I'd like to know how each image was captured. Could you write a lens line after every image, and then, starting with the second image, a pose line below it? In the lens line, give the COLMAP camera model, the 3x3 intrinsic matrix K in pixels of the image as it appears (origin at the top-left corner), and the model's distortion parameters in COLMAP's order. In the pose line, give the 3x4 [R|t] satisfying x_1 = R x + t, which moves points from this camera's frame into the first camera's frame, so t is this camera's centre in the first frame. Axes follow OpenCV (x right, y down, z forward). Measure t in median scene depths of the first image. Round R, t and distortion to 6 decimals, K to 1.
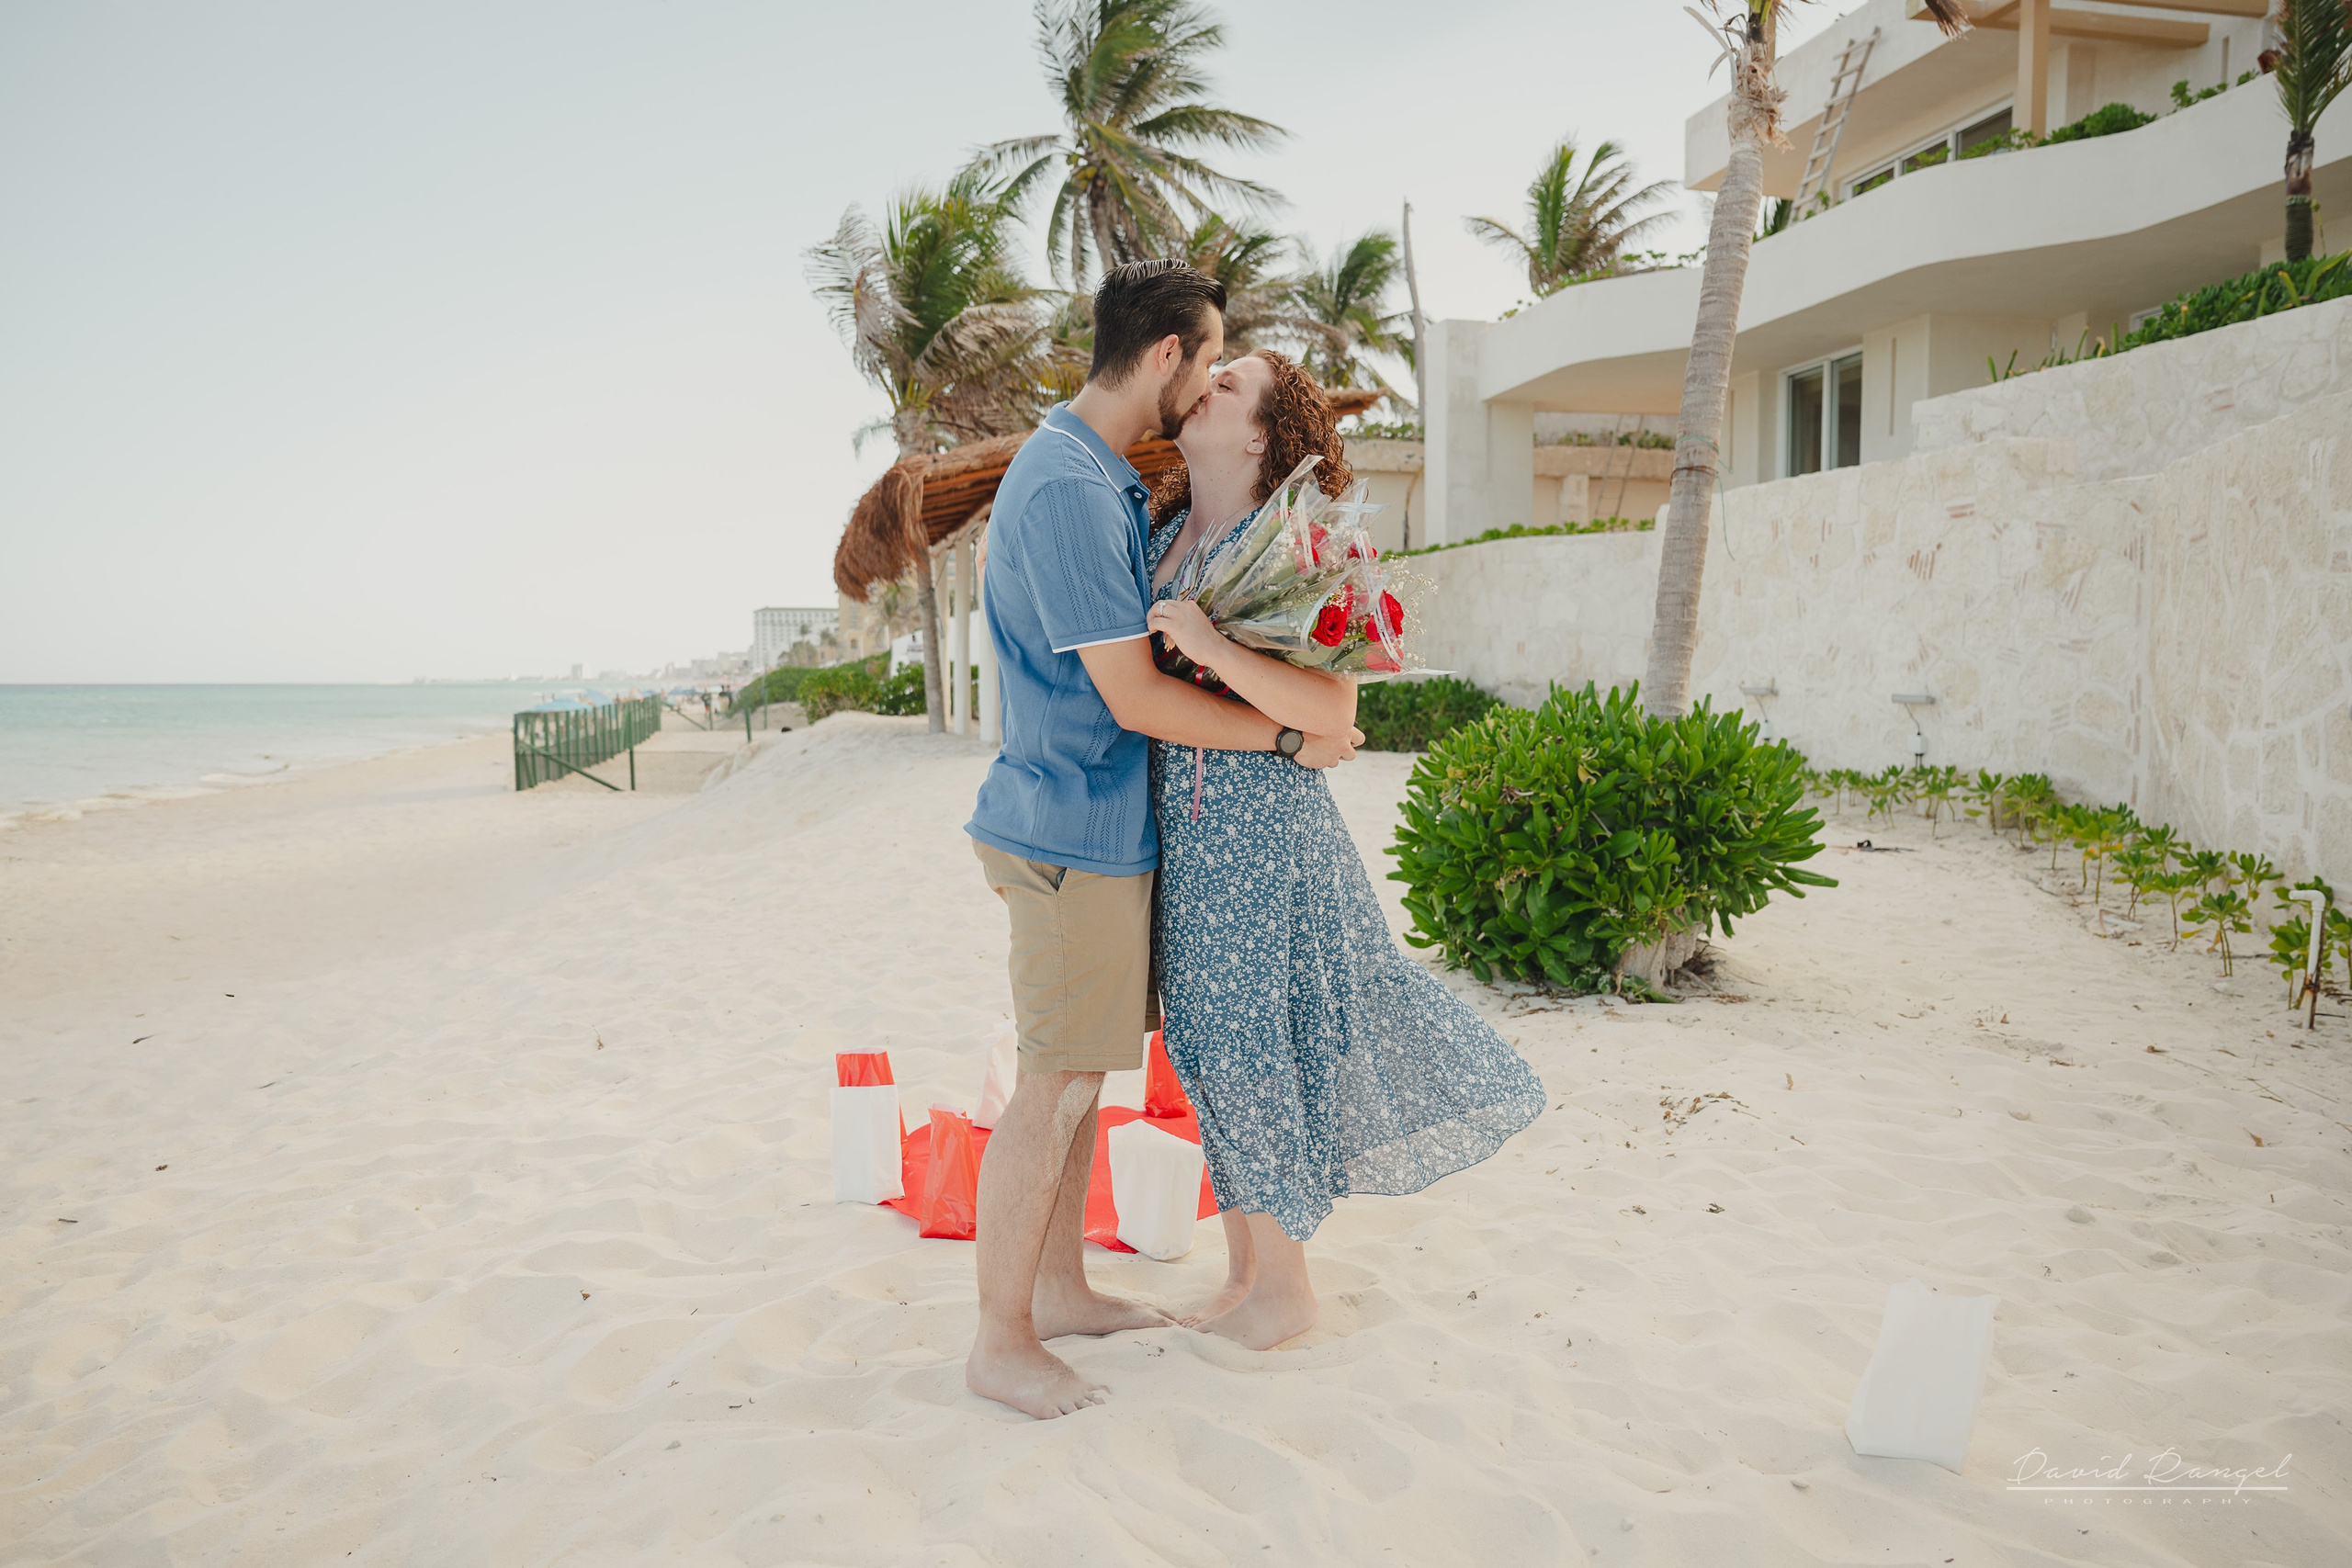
lens RADIAL K [[1585.7, 0, 1163.1], [0, 1585.7, 782.5], [0, 0, 1]] dist [-0.011084, -0.004753]
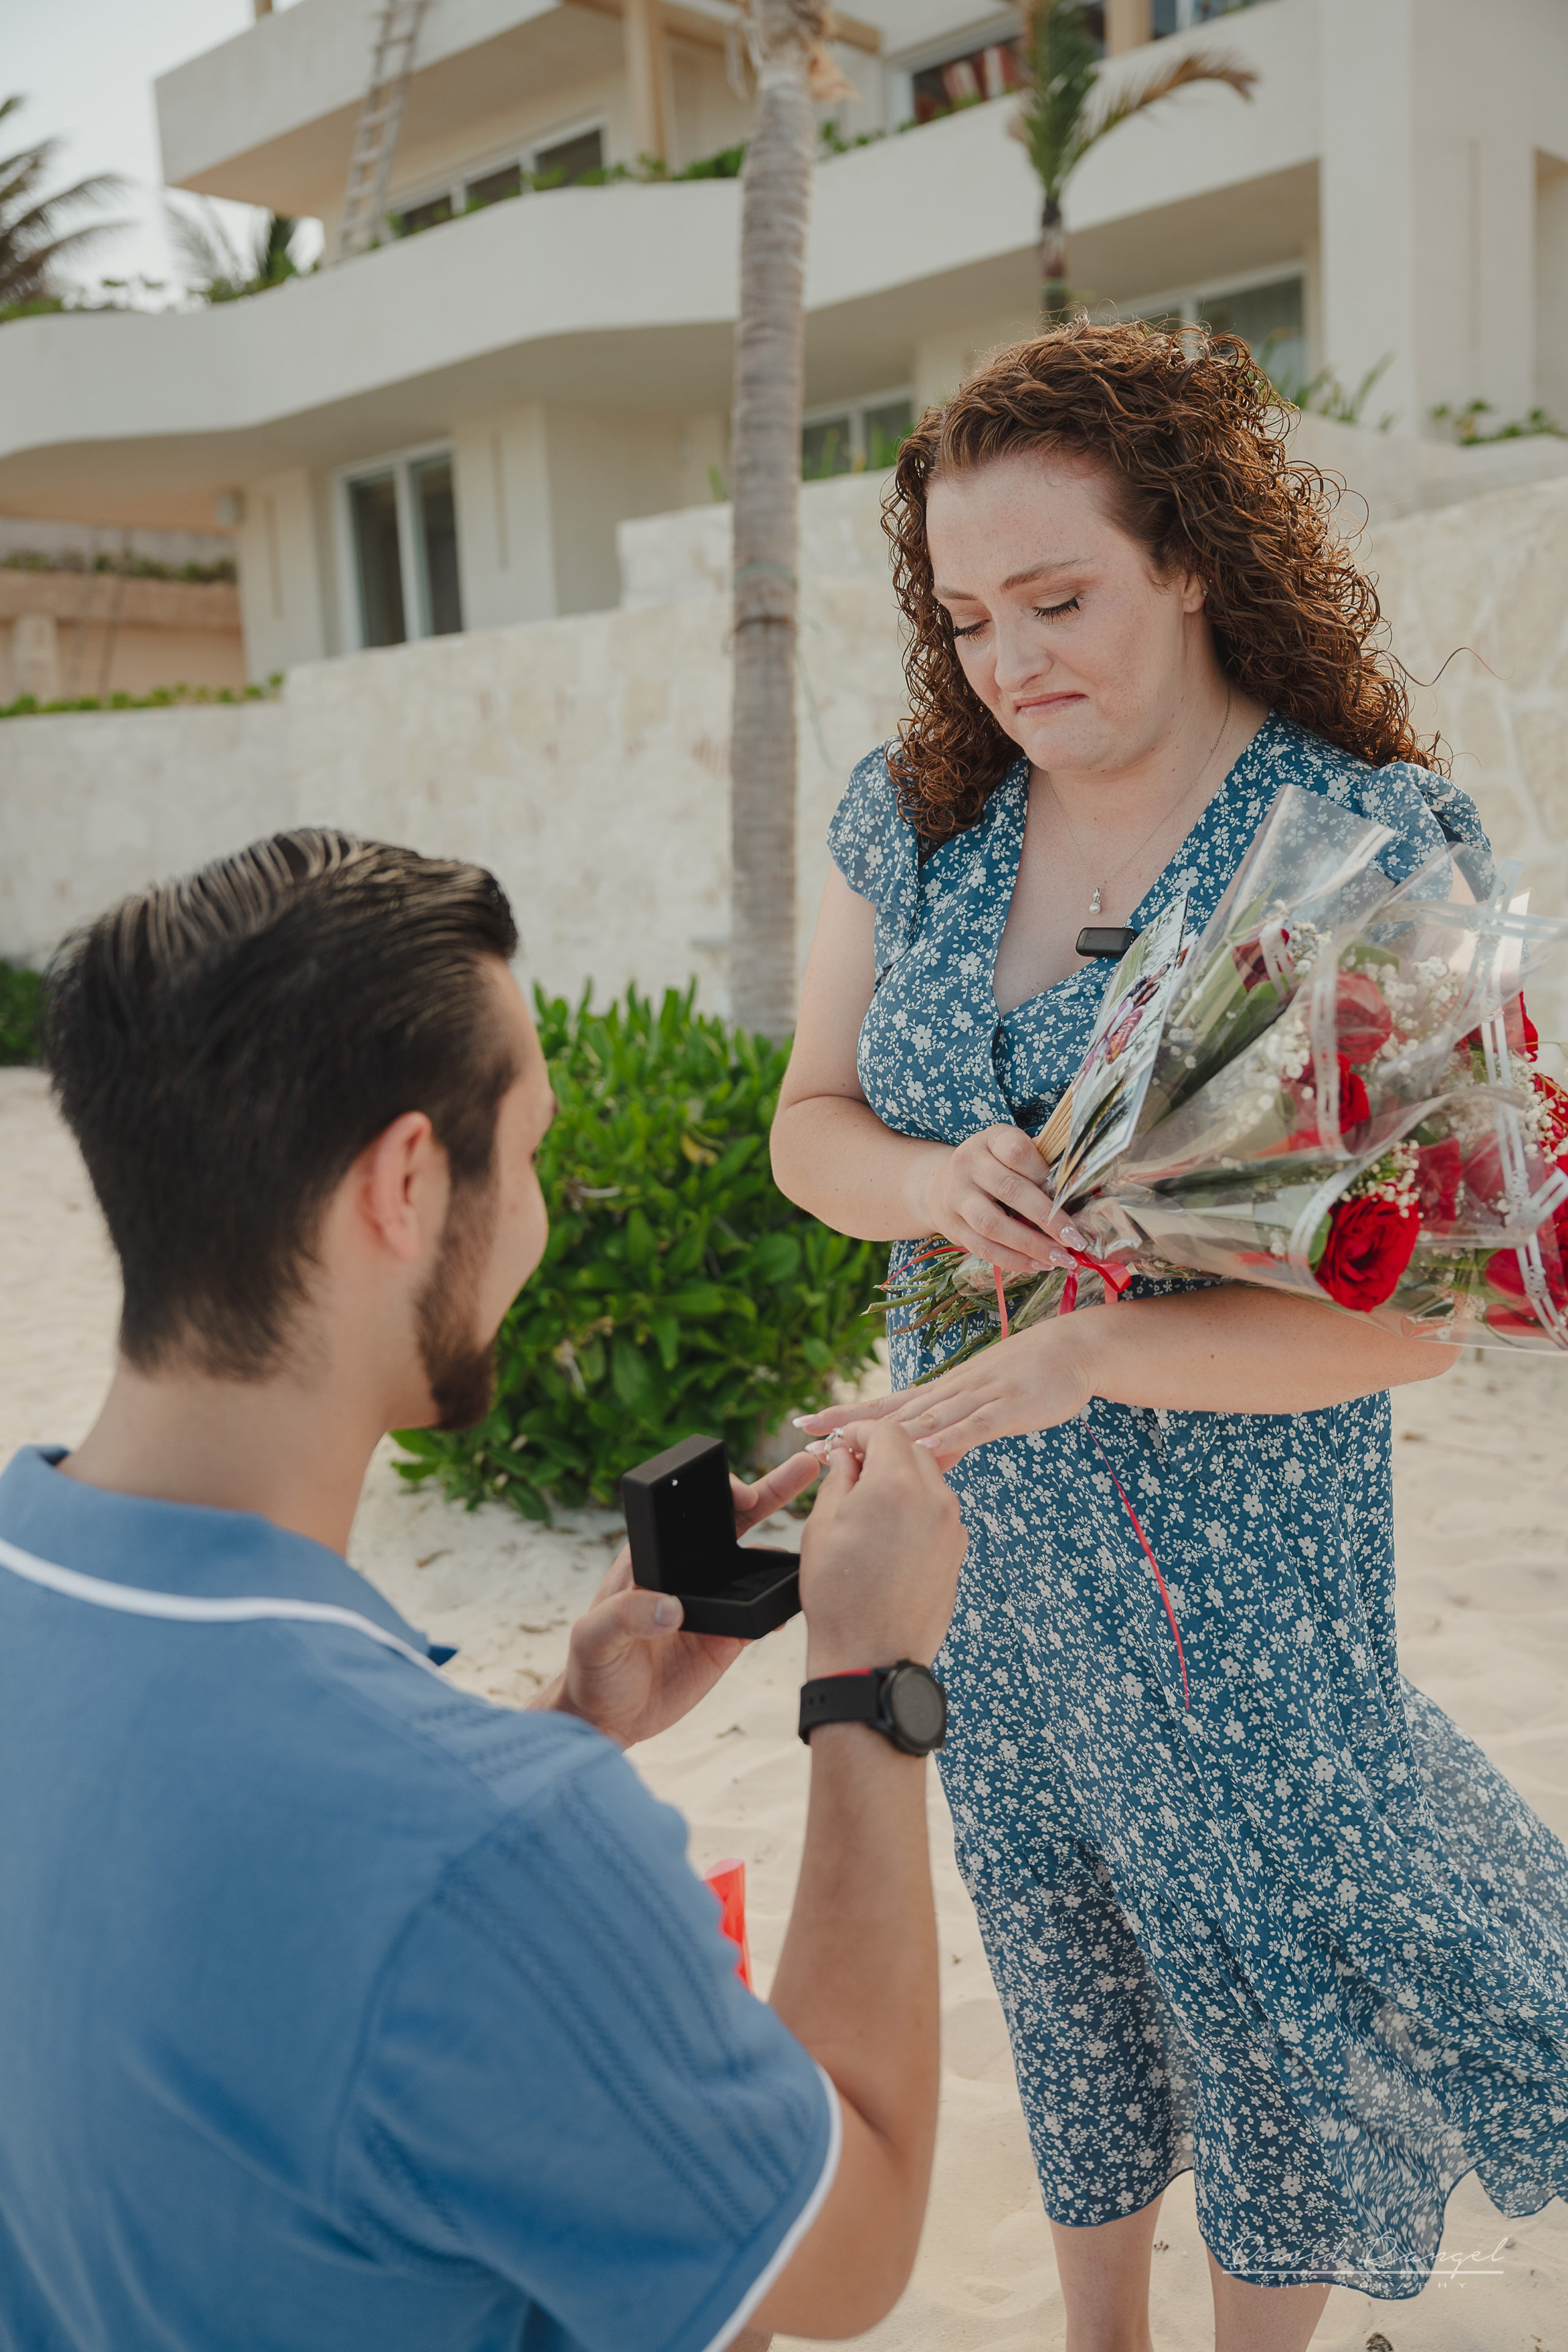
lens RADIAL K [[2198.4, 0, 784.3], [0, 2198.4, 1189.9], [0, 0, 1]] dist [0.009967, 0.000000]
pose [[0.817149, -0.128033, 0.562027, -0.081963], [0.092630, 0.991516, 0.091196, -0.030162], [-0.568934, -0.022460, 0.822076, 0.154736]]
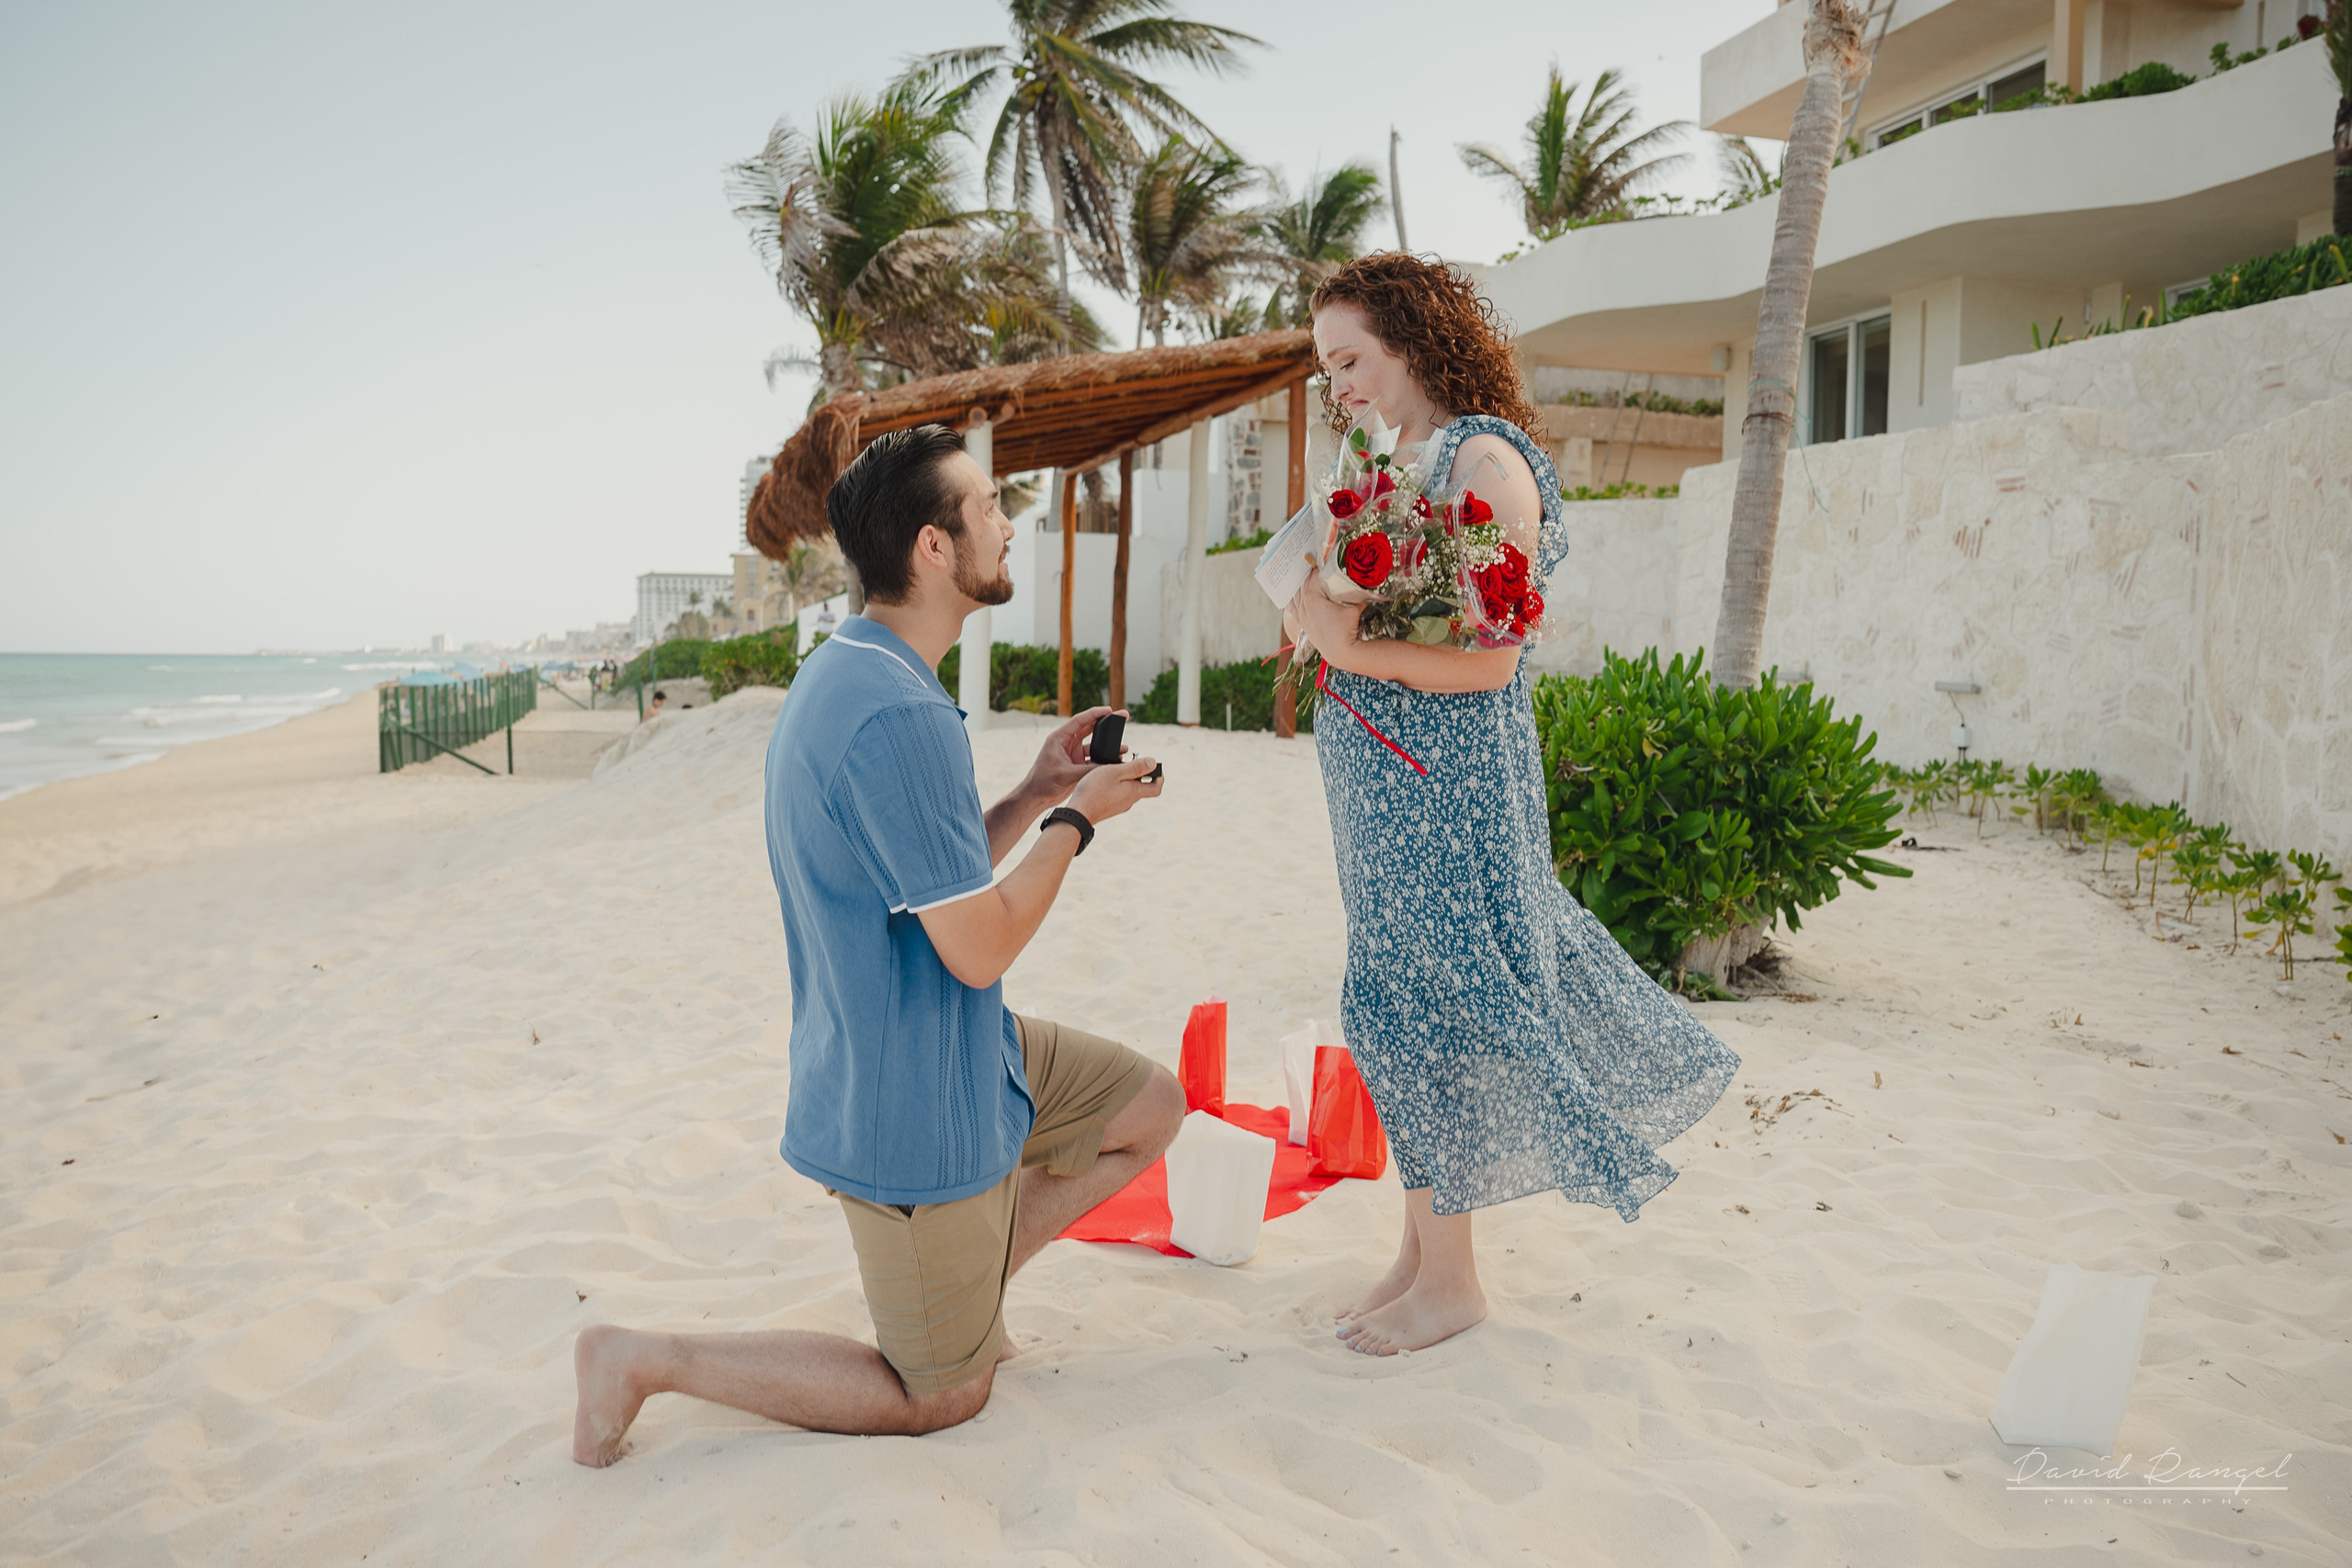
lens RADIAL K [[1792.1, 0, 1171.4], [0, 1792.1, 827.2], [0, 0, 1]] dist [-0.116487, 0.044081]
pose [[0.999004, 0.014166, 0.042323, -0.023845], [-0.015296, 0.999532, 0.026490, 0.008432], [-0.041928, -0.027111, 0.998753, 0.000108]]
